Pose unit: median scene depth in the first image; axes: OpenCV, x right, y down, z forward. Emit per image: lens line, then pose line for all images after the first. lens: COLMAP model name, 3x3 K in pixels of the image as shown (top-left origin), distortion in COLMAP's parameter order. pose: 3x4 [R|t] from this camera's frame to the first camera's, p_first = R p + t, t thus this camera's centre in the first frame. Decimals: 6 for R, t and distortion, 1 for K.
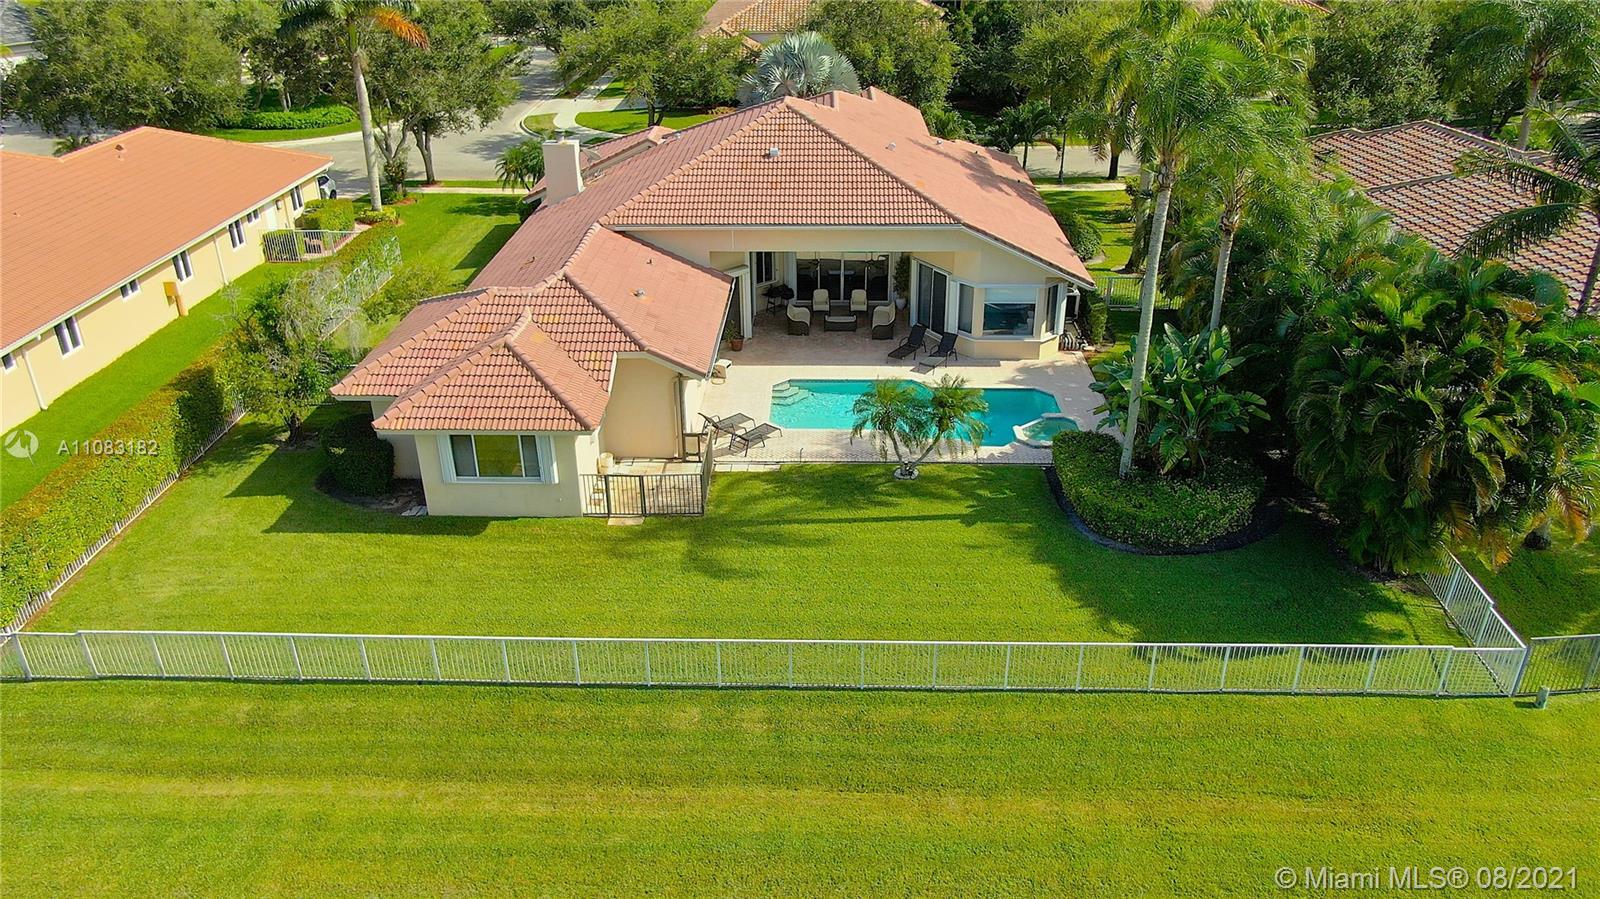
lens RADIAL K [[1154.0, 0, 797.6], [0, 1154.0, 460.8], [0, 0, 1]] dist [-0.010636, 0.006632]
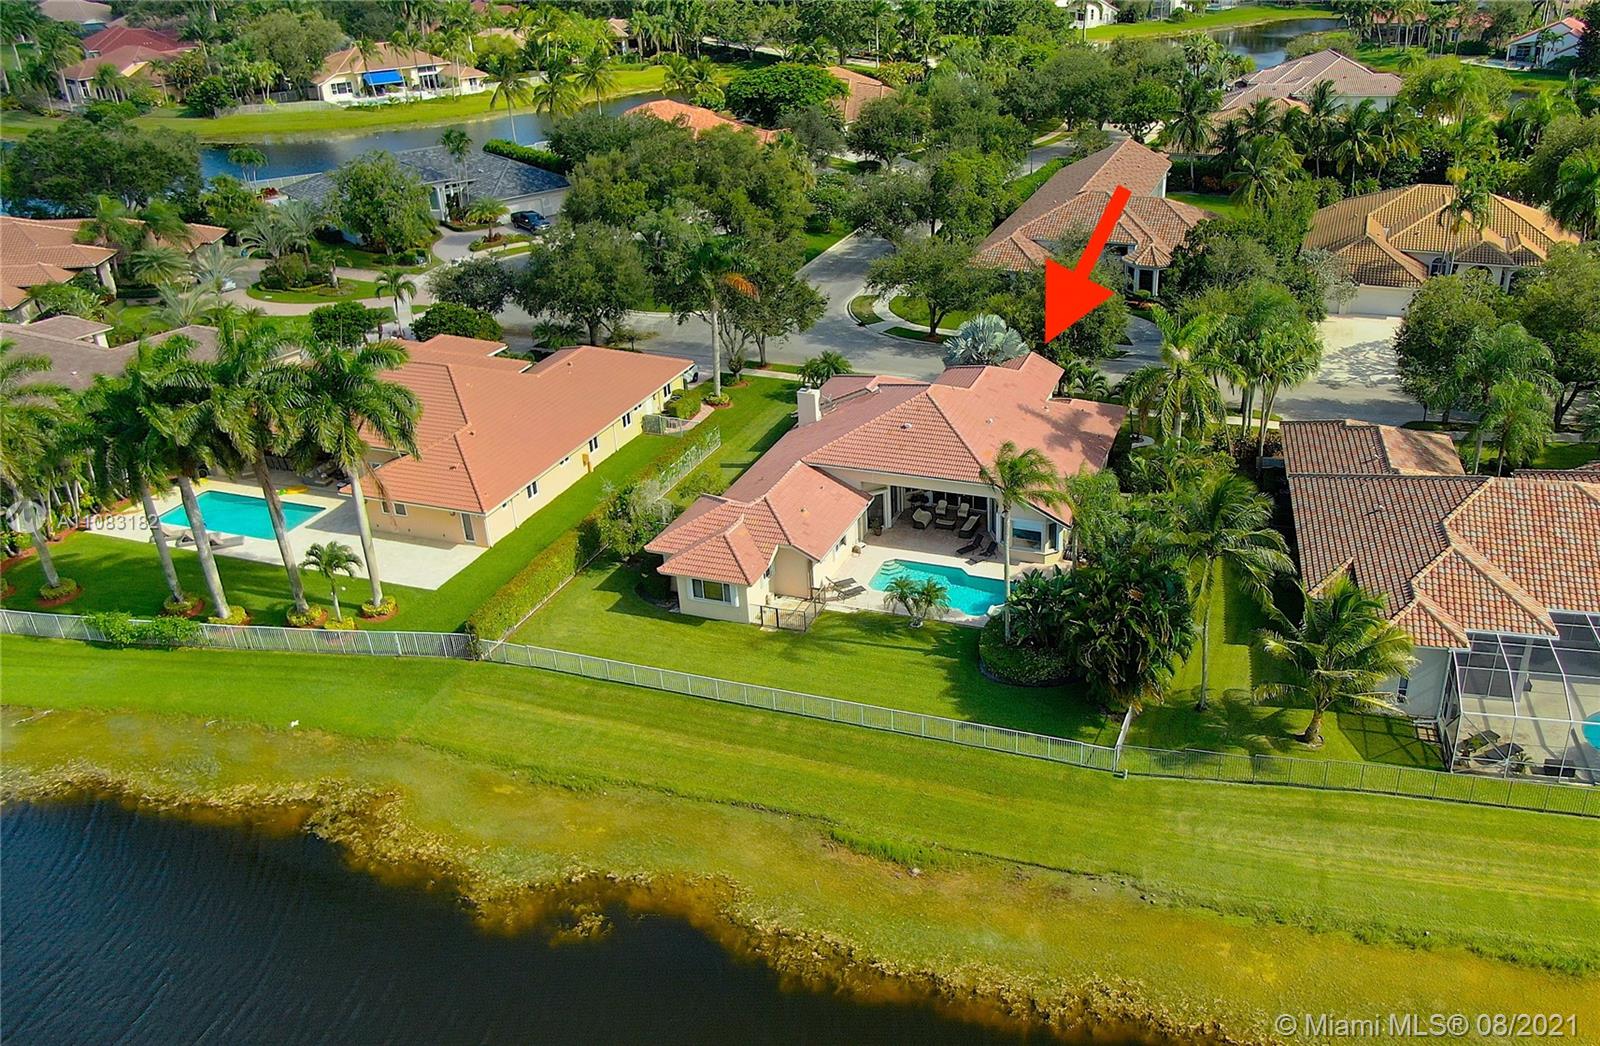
lens RADIAL K [[1347.2, 0, 920.2], [0, 1347.2, 523.3], [0, 0, 1]] dist [-0.013702, 0.013494]
pose [[0.960099, 0.119798, -0.252703, 0.635580], [-0.121009, 0.992593, 0.010802, -0.177738], [0.252125, 0.020209, 0.967484, -1.143850]]
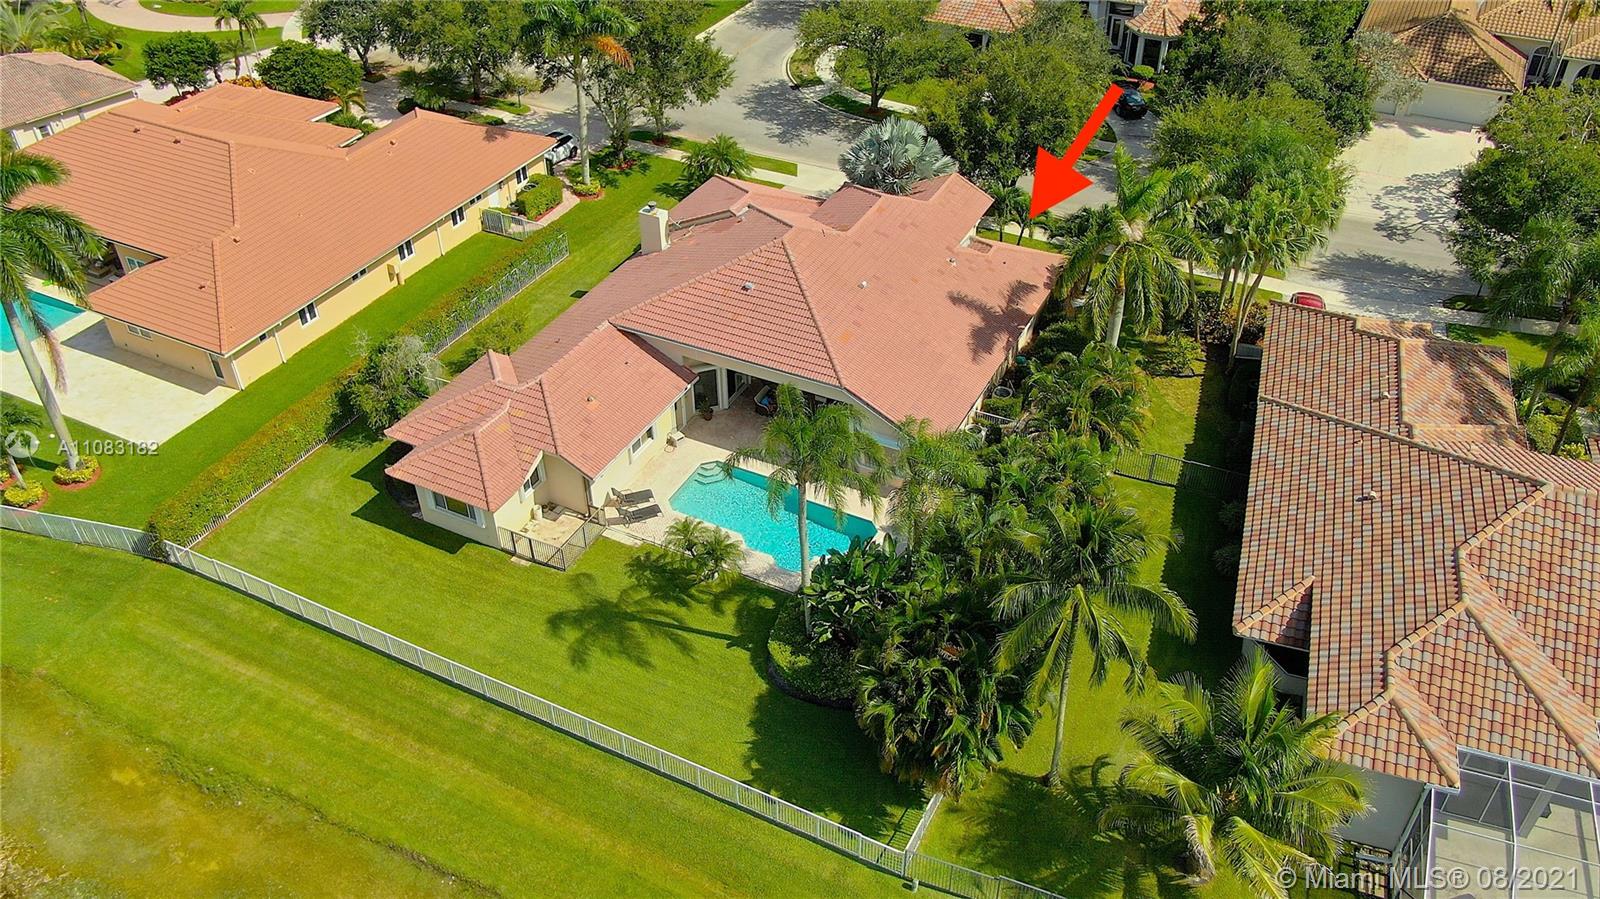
lens RADIAL K [[1258.9, 0, 794.1], [0, 1258.9, 455.4], [0, 0, 1]] dist [-0.004817, -0.001026]
pose [[0.902497, 0.263514, -0.340674, 0.681082], [-0.192810, 0.954493, 0.227526, -0.508460], [0.385127, -0.139656, 0.912235, -0.375746]]
